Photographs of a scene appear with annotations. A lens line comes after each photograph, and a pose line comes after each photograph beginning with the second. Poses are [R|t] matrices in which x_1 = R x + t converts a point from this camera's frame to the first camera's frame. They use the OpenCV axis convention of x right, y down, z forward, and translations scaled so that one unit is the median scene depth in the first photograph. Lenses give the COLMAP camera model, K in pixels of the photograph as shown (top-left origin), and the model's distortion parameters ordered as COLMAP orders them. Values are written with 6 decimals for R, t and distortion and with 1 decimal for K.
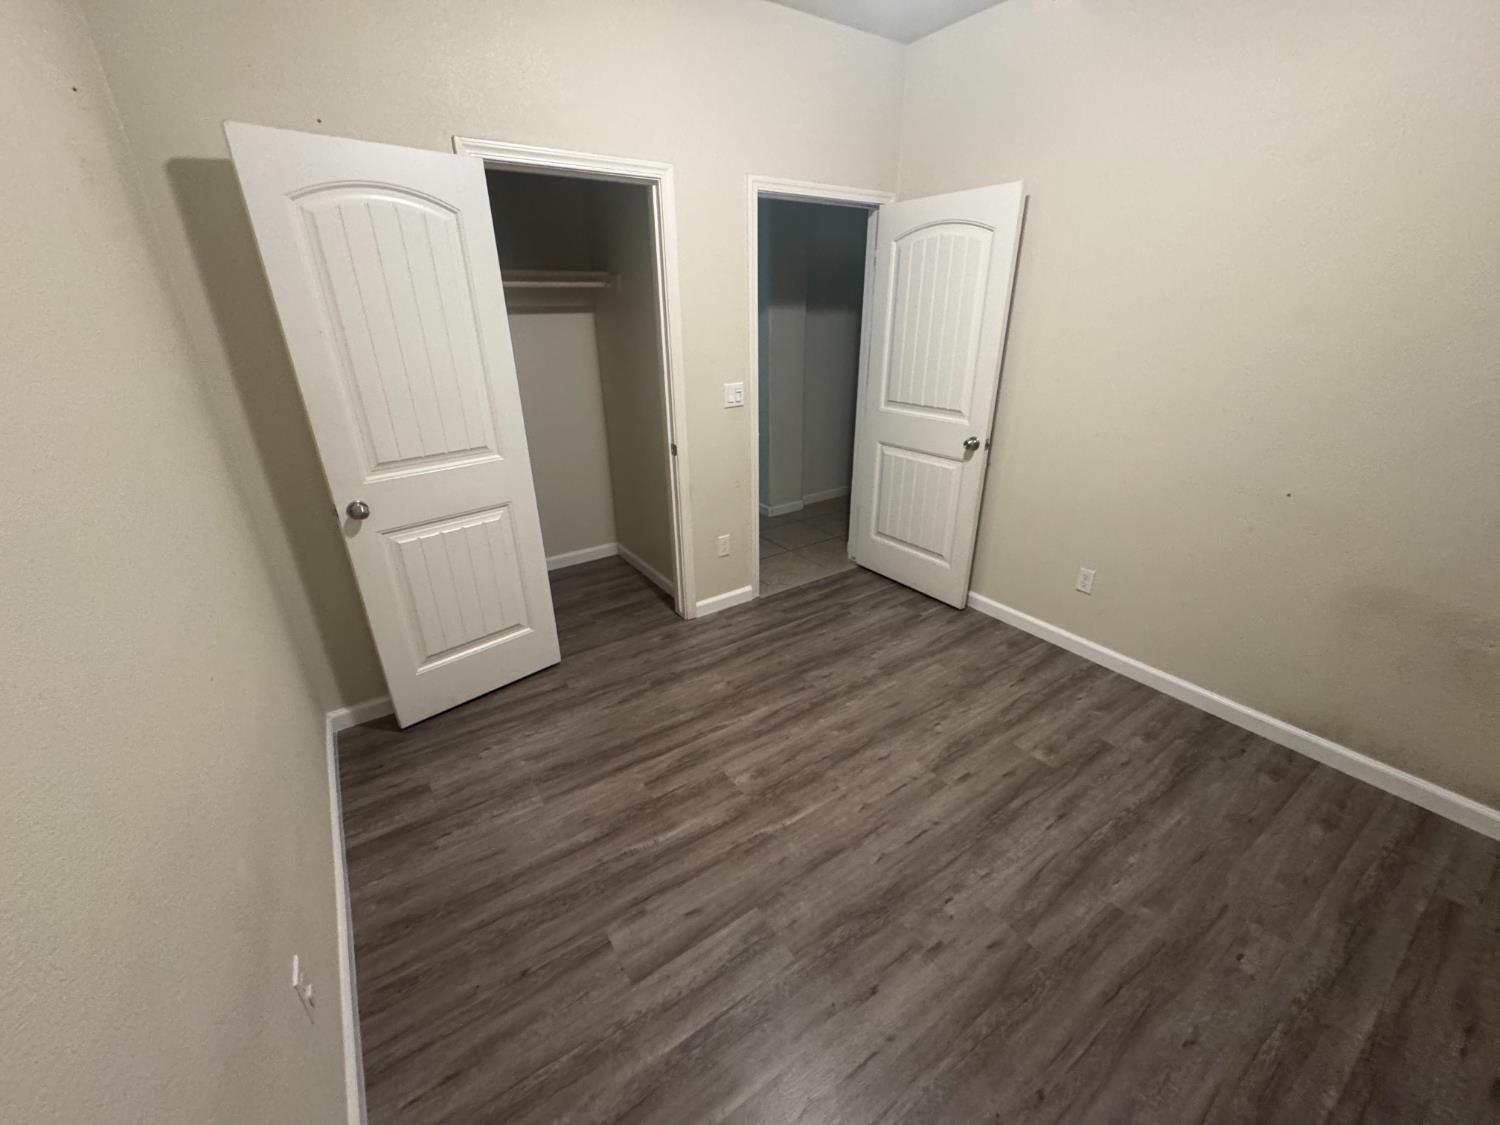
lens RADIAL K [[601.1, 0, 746.2], [0, 601.1, 559.9], [0, 0, 1]] dist [-0.003086, 0.000200]
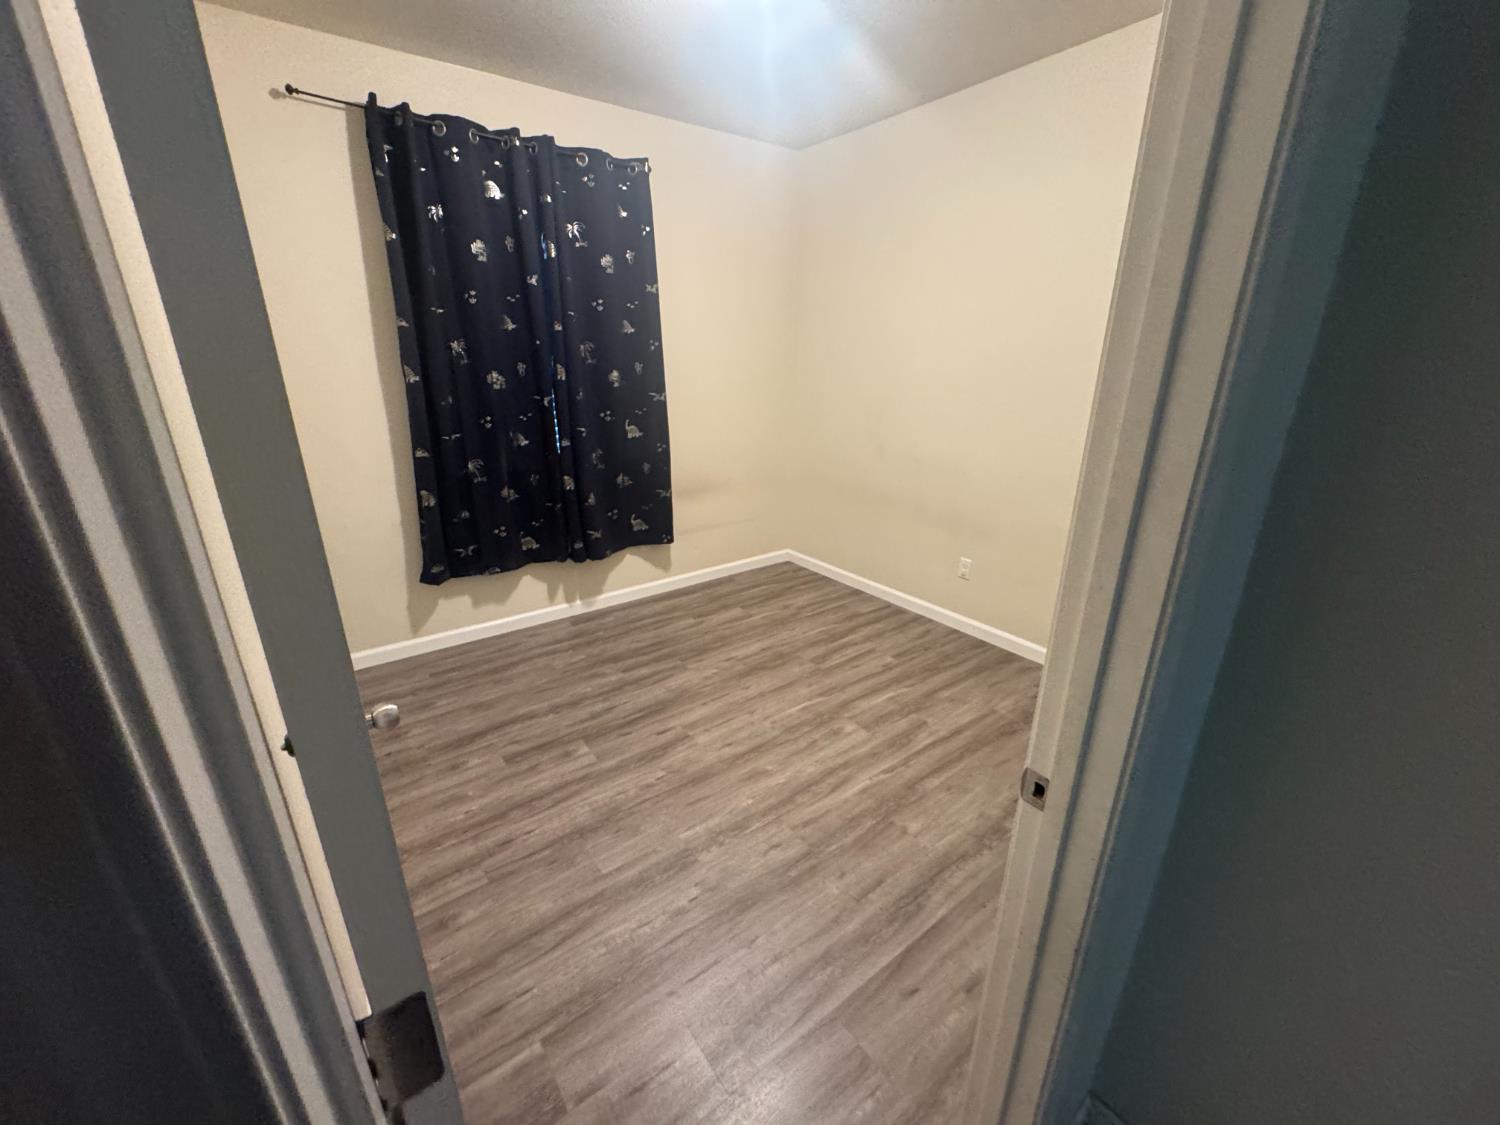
lens RADIAL K [[601.1, 0, 740.3], [0, 601.1, 561.9], [0, 0, 1]] dist [-0.003086, 0.000200]
pose [[-0.999642, 0.015150, -0.022054, 0.229645], [-0.003534, 0.742274, 0.670087, -0.671787], [0.026521, 0.669925, -0.741955, 1.629423]]
